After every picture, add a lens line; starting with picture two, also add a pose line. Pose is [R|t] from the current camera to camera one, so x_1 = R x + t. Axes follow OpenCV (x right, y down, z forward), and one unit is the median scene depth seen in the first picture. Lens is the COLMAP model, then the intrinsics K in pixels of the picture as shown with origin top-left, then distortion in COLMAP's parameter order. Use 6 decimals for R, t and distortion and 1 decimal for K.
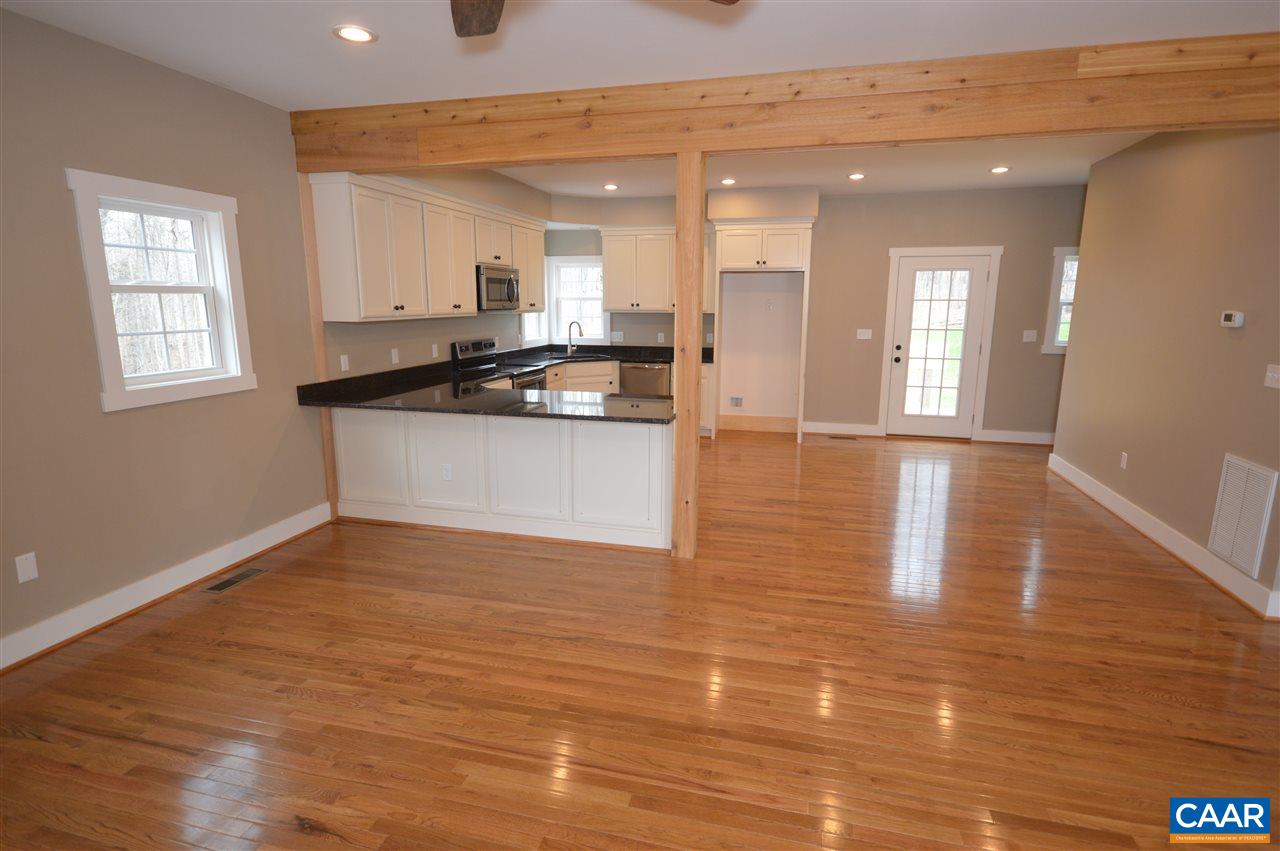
lens RADIAL K [[651.5, 0, 634.8], [0, 651.5, 424.1], [0, 0, 1]] dist [0.010123, 0.002314]
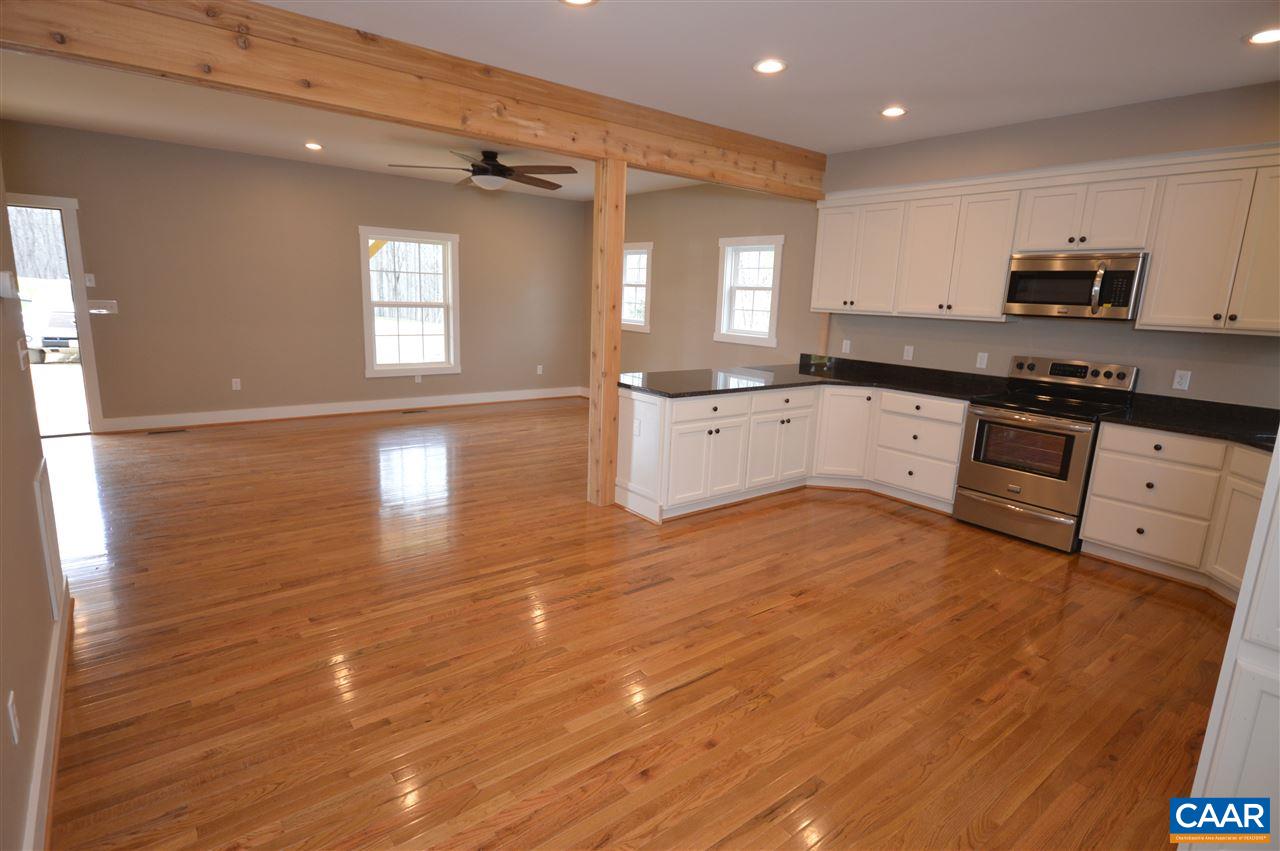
lens RADIAL K [[651.5, 0, 636.5], [0, 651.5, 423.9], [0, 0, 1]] dist [0.010123, 0.002314]
pose [[-0.599891, 0.132903, -0.788966, 0.815191], [-0.189750, 0.934340, 0.301669, -0.258043], [0.777255, 0.330675, -0.535284, 1.410037]]
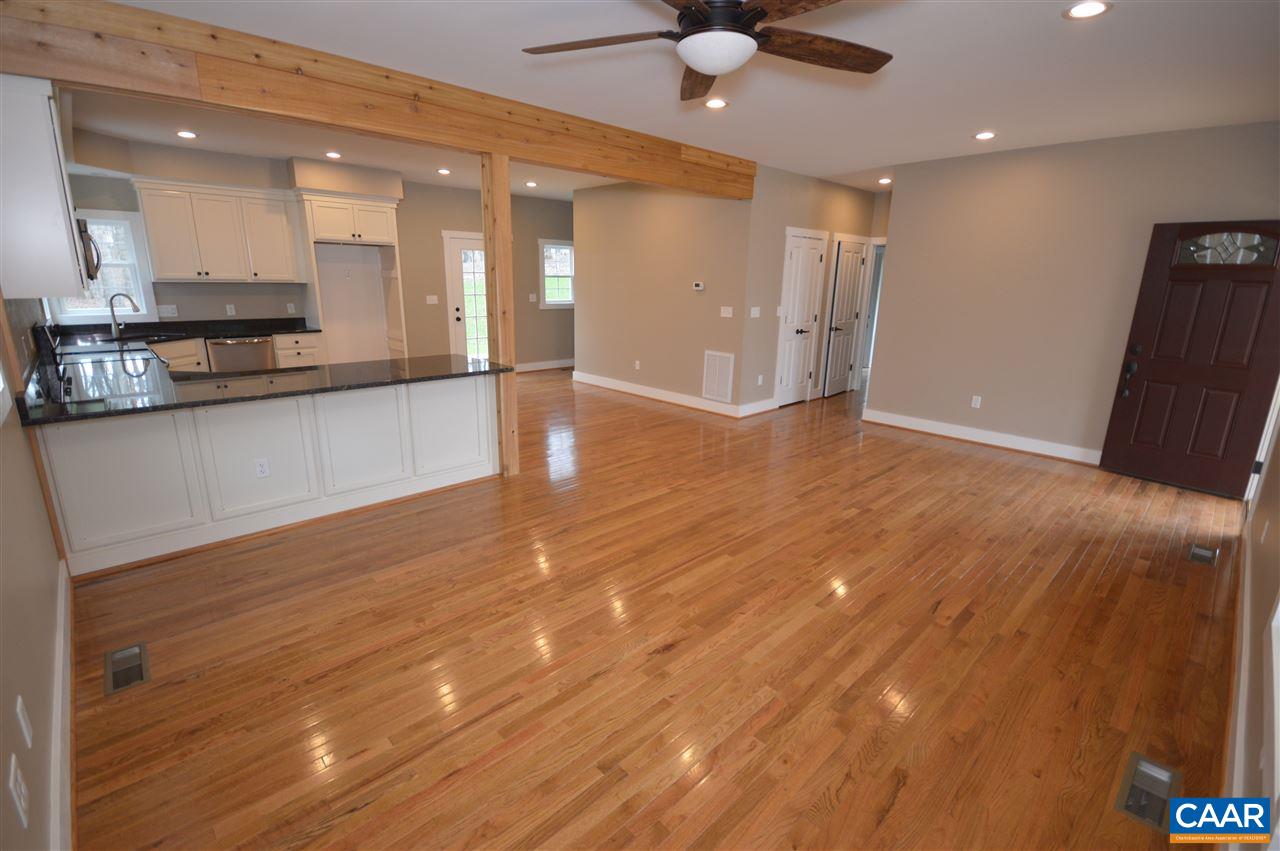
lens RADIAL K [[569.6, 0, 637.2], [0, 569.6, 424.3], [0, 0, 1]] dist [0.001458, -0.003947]
pose [[0.527428, -0.206394, 0.824148, -0.600821], [0.142395, 0.977797, 0.153745, -0.027814], [-0.837582, 0.036265, 0.545107, 0.147489]]
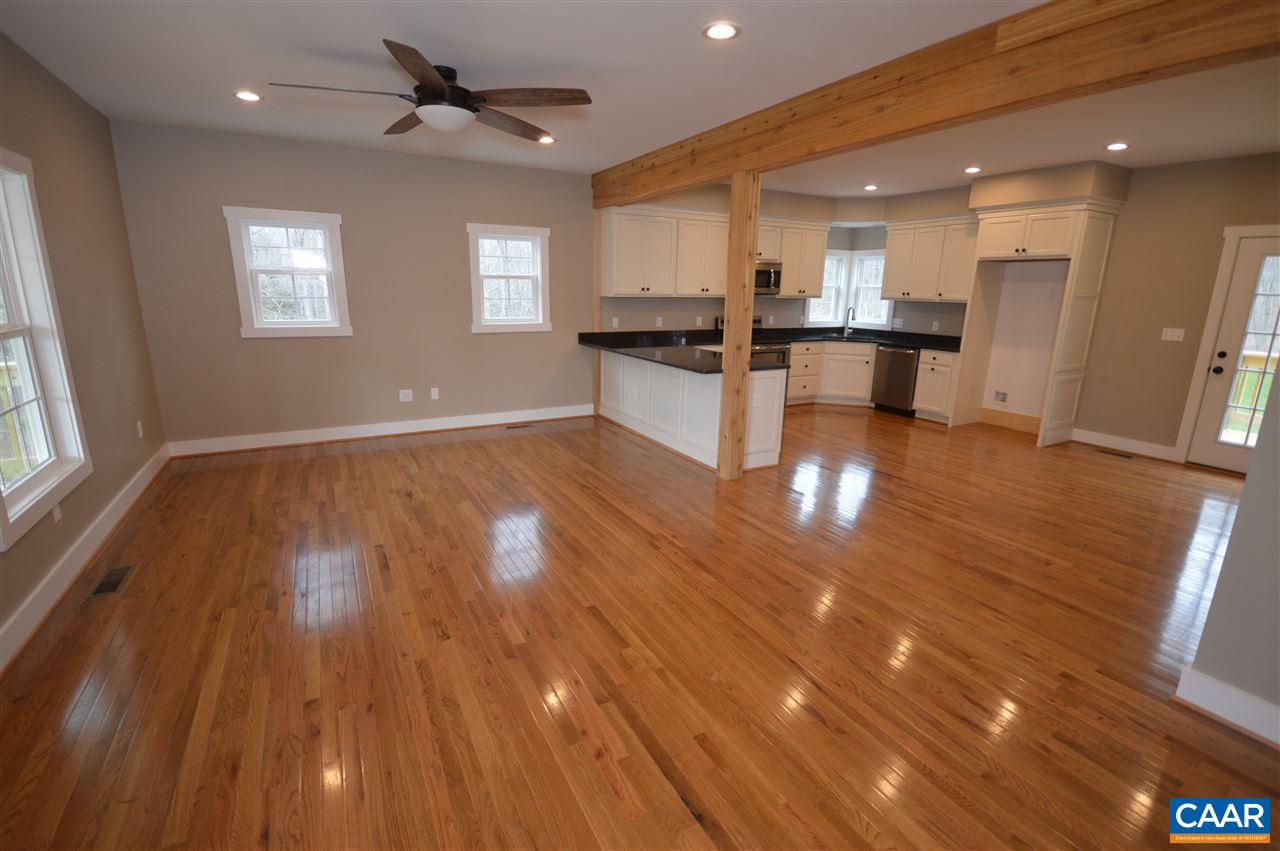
lens RADIAL K [[569.6, 0, 636.9], [0, 569.6, 424.6], [0, 0, 1]] dist [0.001458, -0.003947]
pose [[0.688695, 0.179873, -0.702385, 0.645444], [-0.150957, 0.983082, 0.103742, 0.001015], [0.709163, 0.034584, 0.704196, 0.037981]]
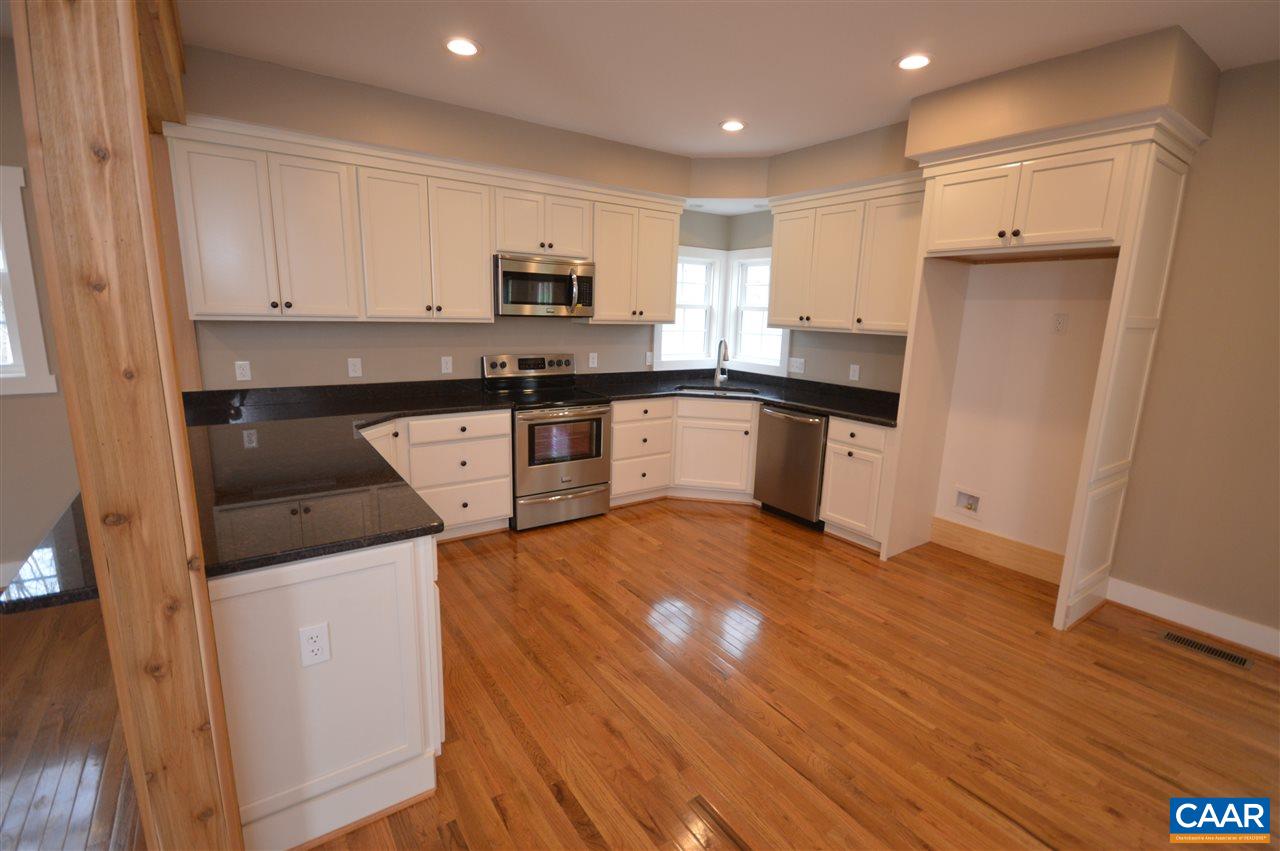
lens RADIAL K [[569.6, 0, 636.5], [0, 569.6, 425.8], [0, 0, 1]] dist [0.001458, -0.003947]
pose [[0.760194, 0.146505, -0.632962, 0.397771], [-0.146536, 0.987803, 0.052645, -0.136179], [0.632955, 0.052731, 0.772391, 0.762814]]
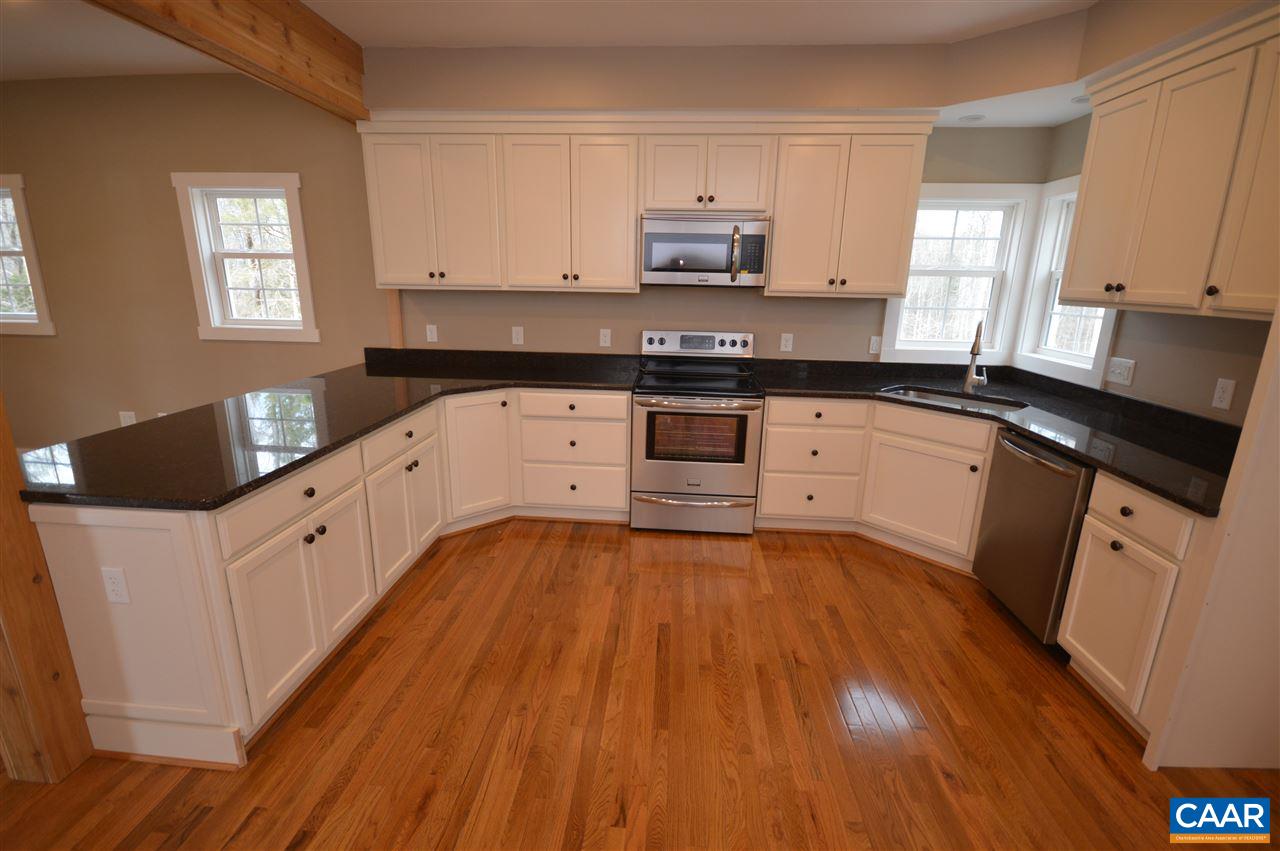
lens RADIAL K [[569.6, 0, 635.7], [0, 569.6, 426.5], [0, 0, 1]] dist [0.001458, -0.003947]
pose [[0.186951, 0.249275, -0.950216, 0.436557], [-0.201621, 0.956415, 0.211233, -0.199892], [0.961456, 0.152093, 0.229062, 1.116902]]
